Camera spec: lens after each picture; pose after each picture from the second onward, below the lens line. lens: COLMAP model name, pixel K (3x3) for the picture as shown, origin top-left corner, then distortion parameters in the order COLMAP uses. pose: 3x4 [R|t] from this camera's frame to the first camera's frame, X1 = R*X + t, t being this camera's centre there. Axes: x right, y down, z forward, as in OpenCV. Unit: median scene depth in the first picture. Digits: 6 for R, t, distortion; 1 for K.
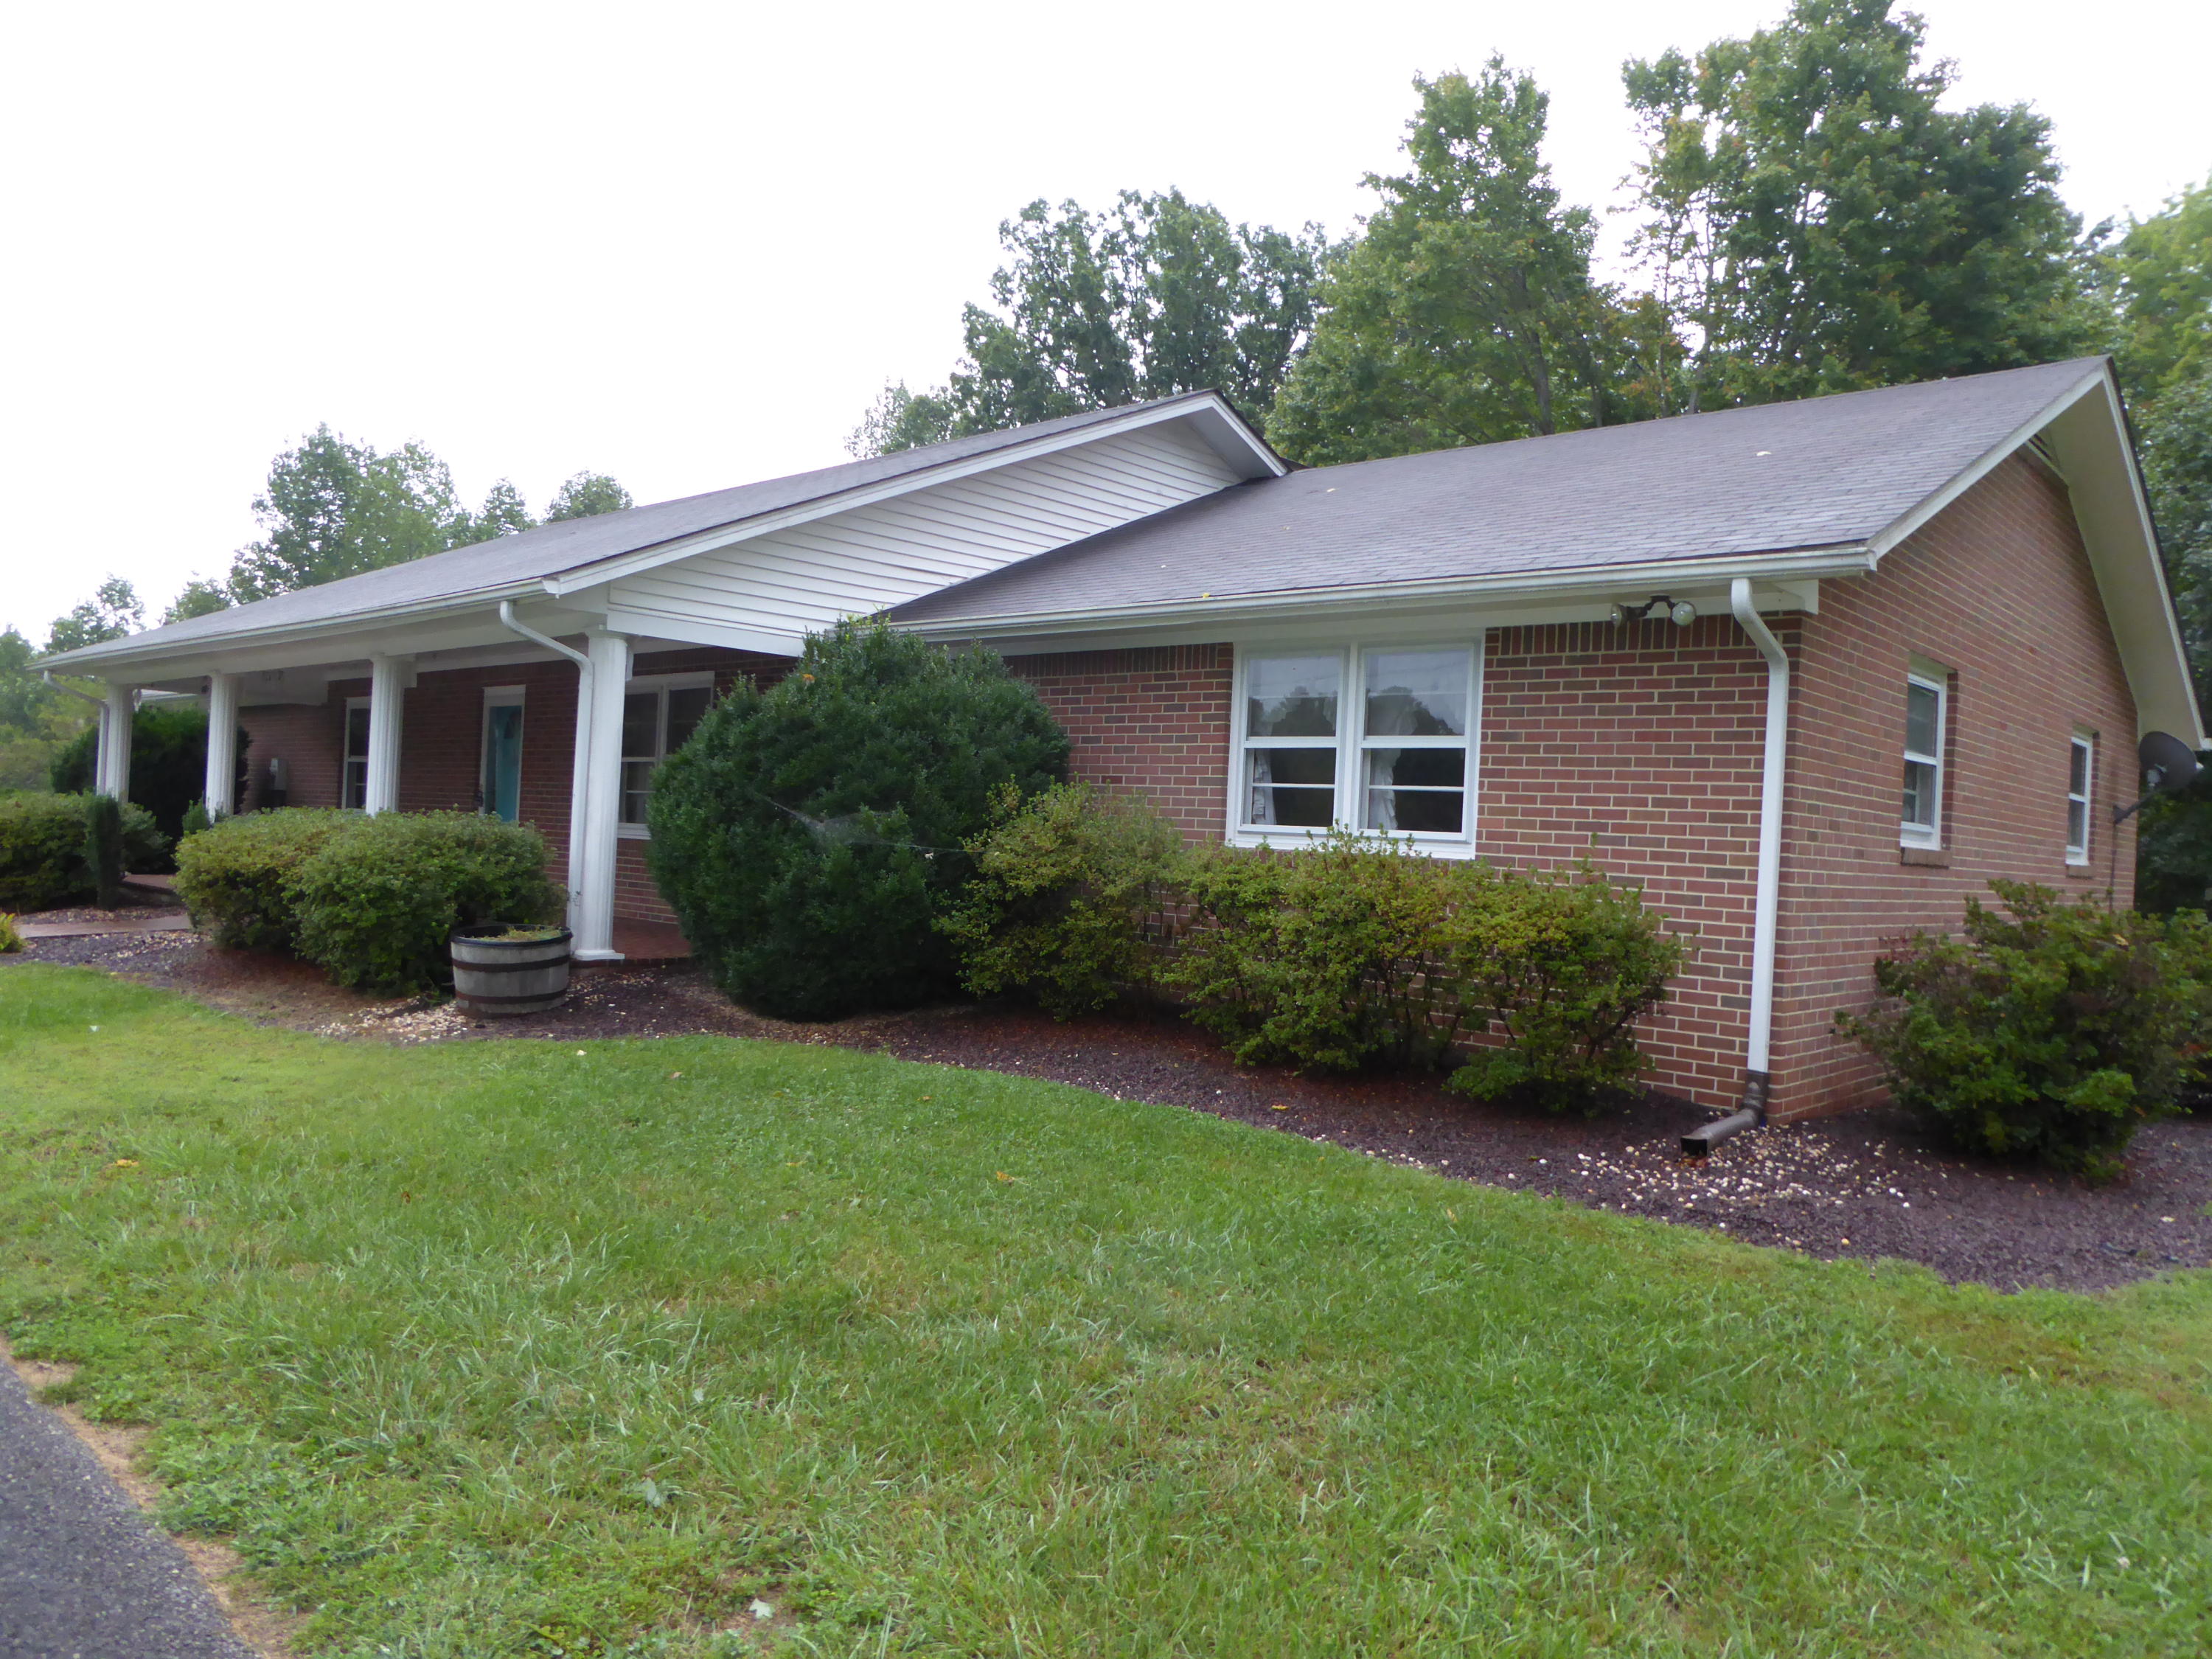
lens RADIAL K [[1580.3, 0, 1061.0], [0, 1580.3, 826.4], [0, 0, 1]] dist [-0.053562, -0.001819]
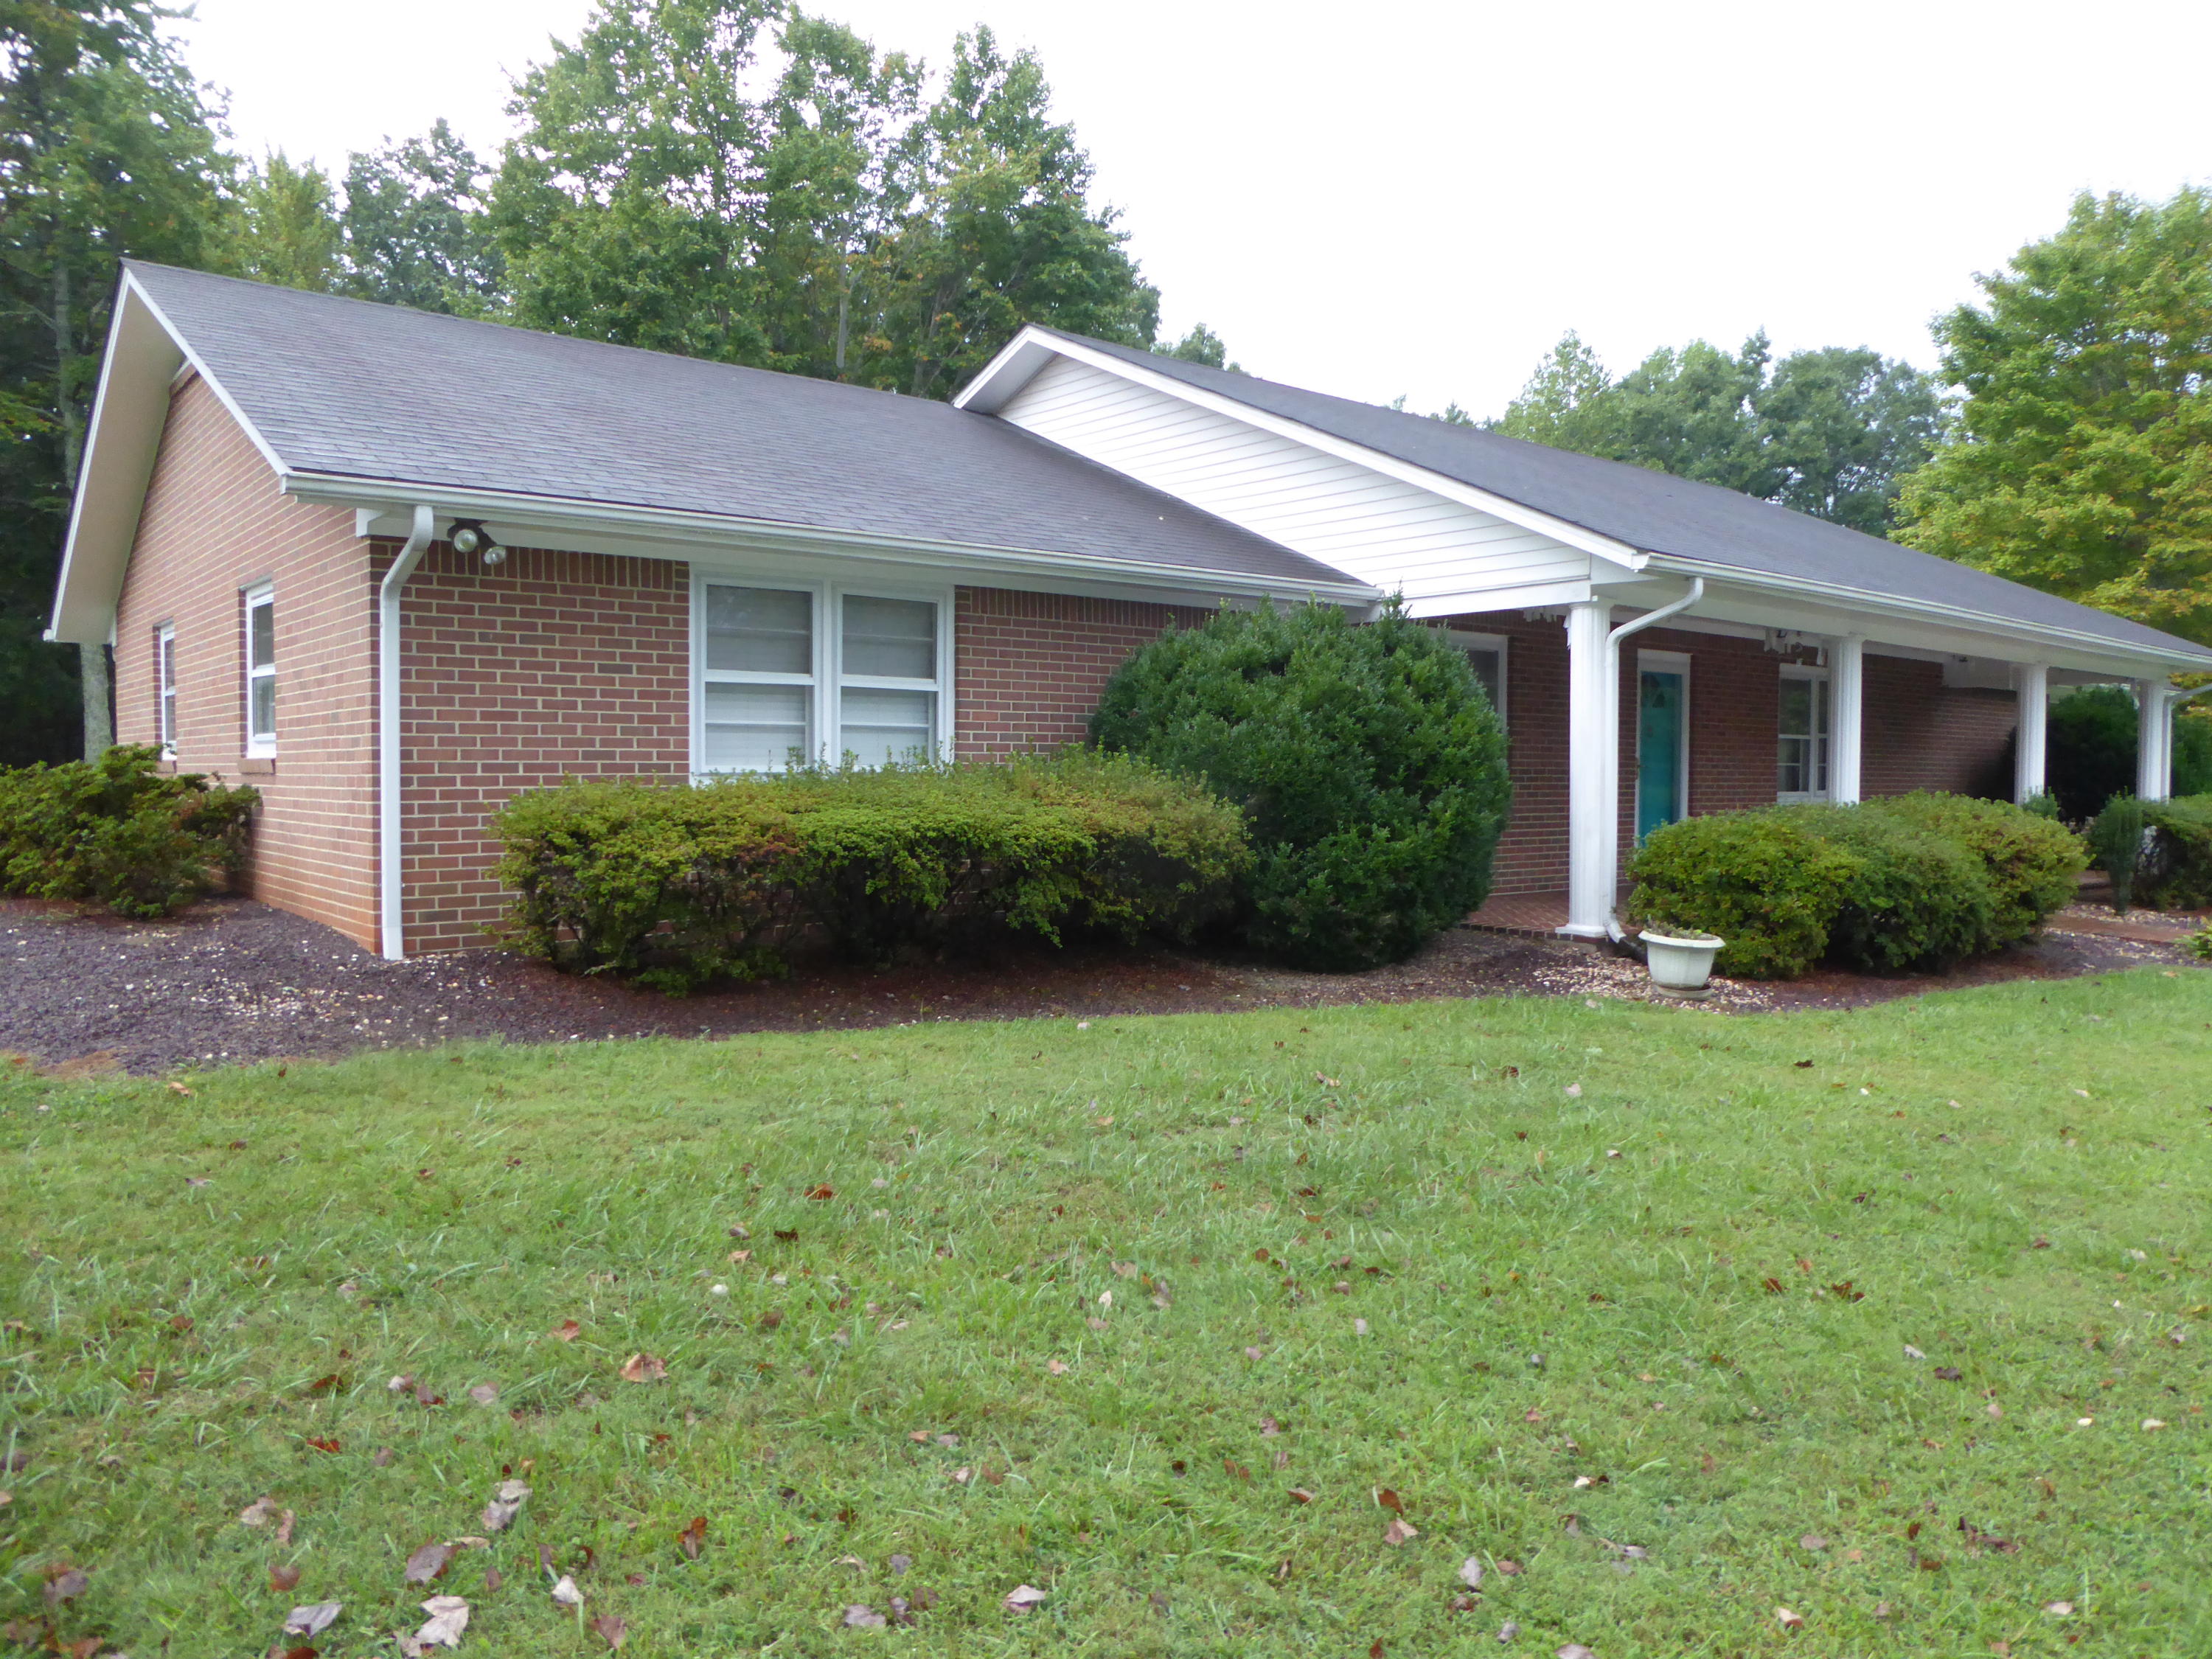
lens RADIAL K [[1580.3, 0, 1061.0], [0, 1580.3, 826.4], [0, 0, 1]] dist [-0.053562, -0.001819]
pose [[0.124903, -0.070378, 0.989670, -0.810080], [0.009068, 0.997520, 0.069792, -0.027071], [-0.992128, 0.000257, 0.125232, 0.701983]]
